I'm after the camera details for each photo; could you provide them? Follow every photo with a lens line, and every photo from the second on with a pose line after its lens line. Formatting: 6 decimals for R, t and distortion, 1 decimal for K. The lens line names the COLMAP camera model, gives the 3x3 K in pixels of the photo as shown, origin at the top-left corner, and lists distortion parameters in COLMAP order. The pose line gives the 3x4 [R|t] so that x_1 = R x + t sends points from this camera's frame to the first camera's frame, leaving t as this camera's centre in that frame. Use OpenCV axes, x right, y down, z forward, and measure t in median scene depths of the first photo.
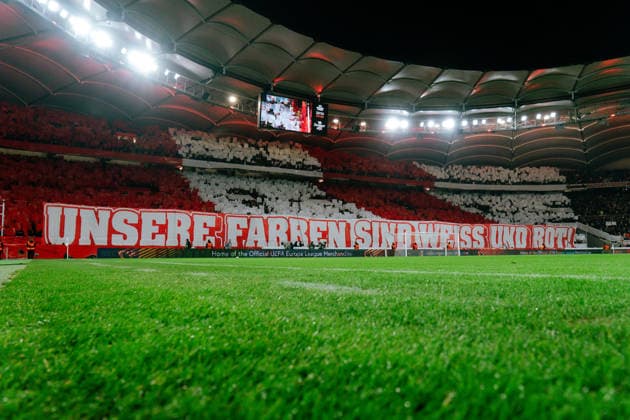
lens RADIAL K [[476.5, 0, 316.8], [0, 476.5, 217.3], [0, 0, 1]] dist [-0.022884, 0.005619]
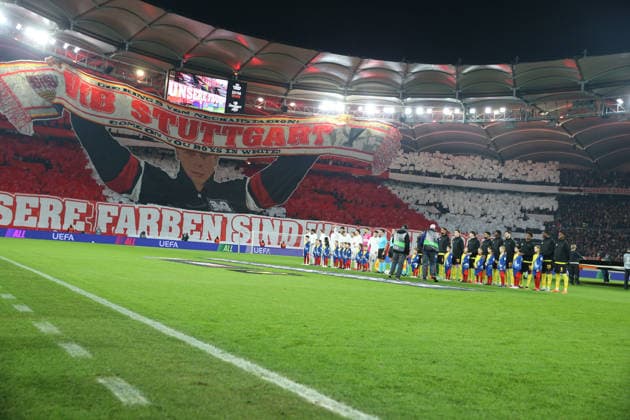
lens RADIAL K [[747.0, 0, 315.0], [0, 747.0, 210.0], [0, 0, 1]] dist [0.035309, 0.020950]
pose [[0.995904, 0.075234, -0.050154, 0.288436], [-0.073967, 0.996904, 0.026658, -0.051959], [0.052004, -0.022839, 0.998386, -0.502458]]
